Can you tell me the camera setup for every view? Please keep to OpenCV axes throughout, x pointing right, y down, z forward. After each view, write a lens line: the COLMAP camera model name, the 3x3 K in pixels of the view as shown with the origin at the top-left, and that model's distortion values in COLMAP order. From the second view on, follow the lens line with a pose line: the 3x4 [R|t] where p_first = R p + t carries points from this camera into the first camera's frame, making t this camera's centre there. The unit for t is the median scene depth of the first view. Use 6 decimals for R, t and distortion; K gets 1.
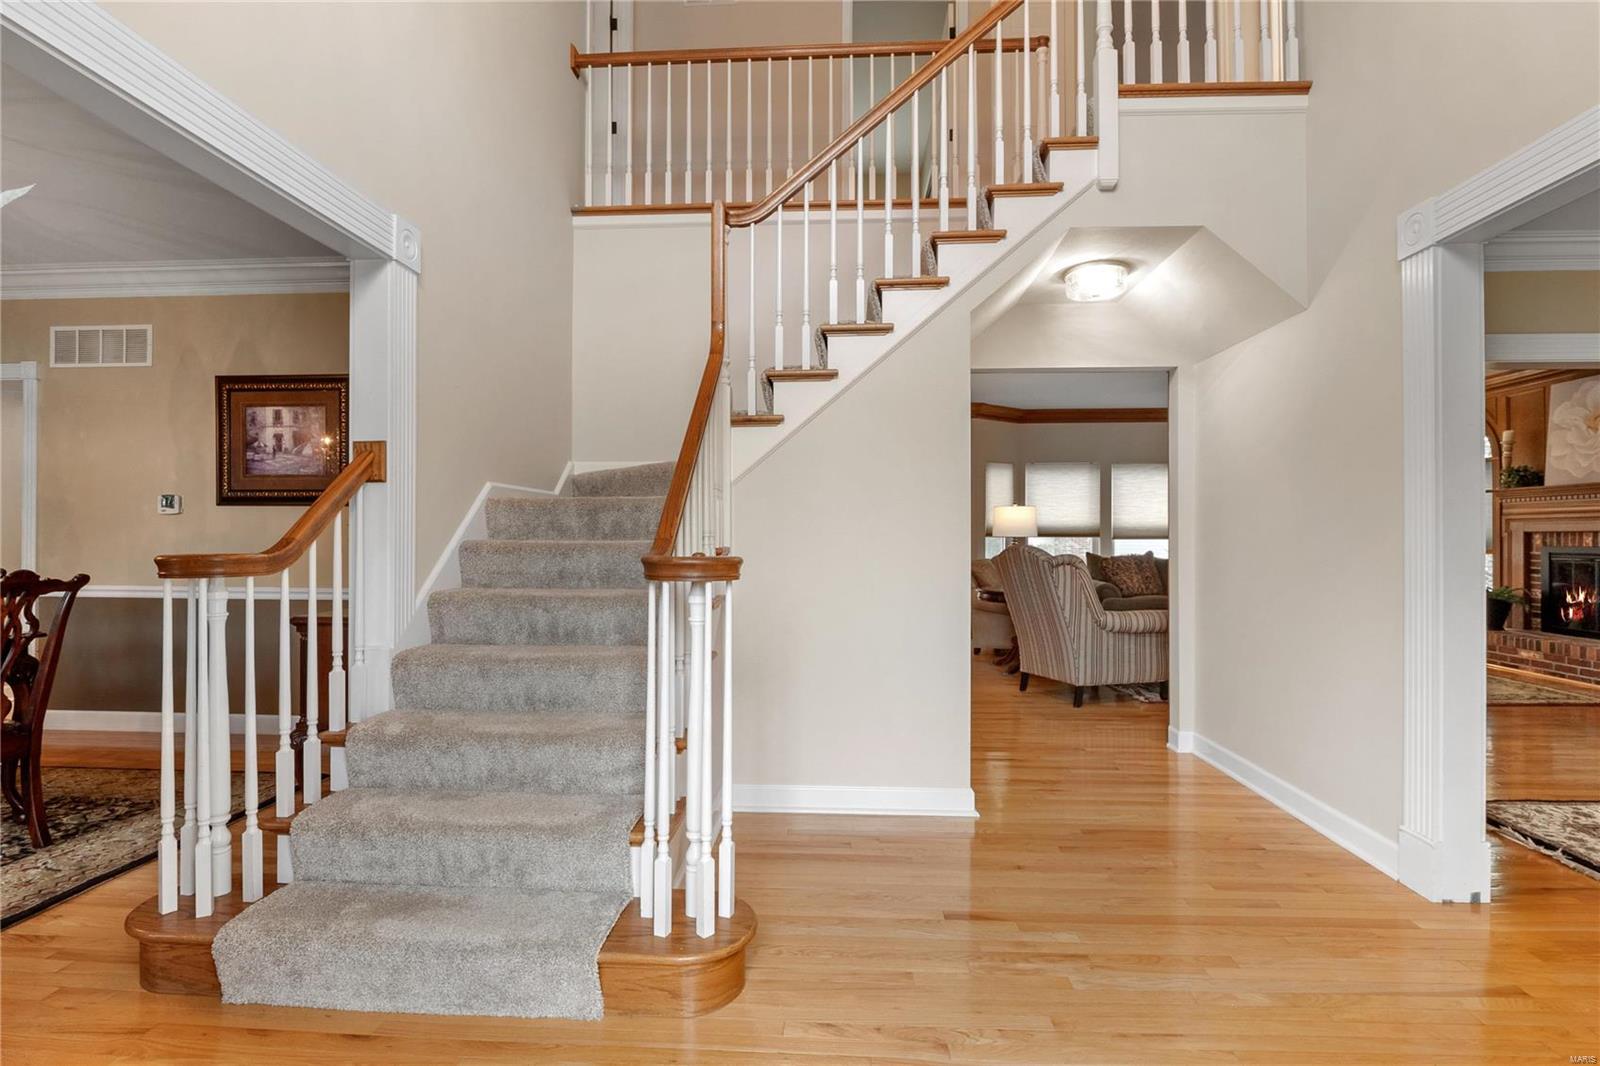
lens RADIAL K [[759.7, 0, 807.4], [0, 759.7, 534.2], [0, 0, 1]] dist [-0.014298, -0.002087]
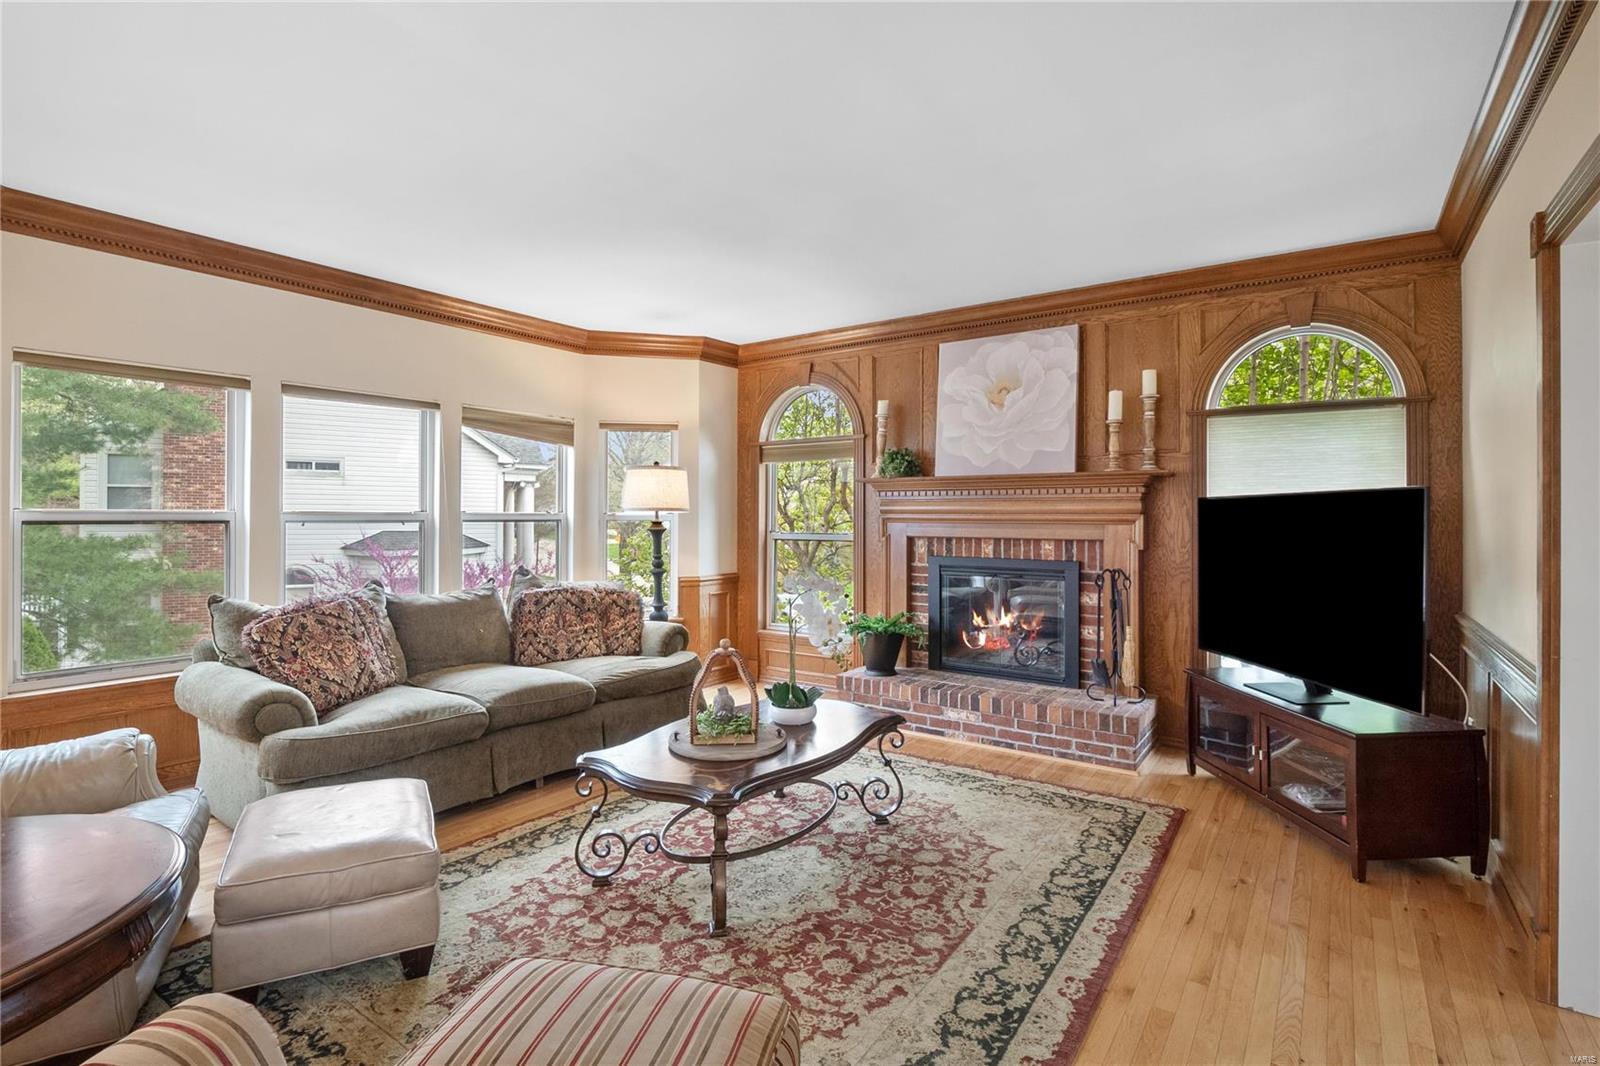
lens RADIAL K [[759.7, 0, 811.3], [0, 759.7, 521.2], [0, 0, 1]] dist [-0.014298, -0.002087]
pose [[0.536851, 0.006577, 0.843651, 0.283357], [-0.011204, 0.999937, -0.000666, -0.017766], [-0.843603, -0.009094, 0.536891, 0.717731]]
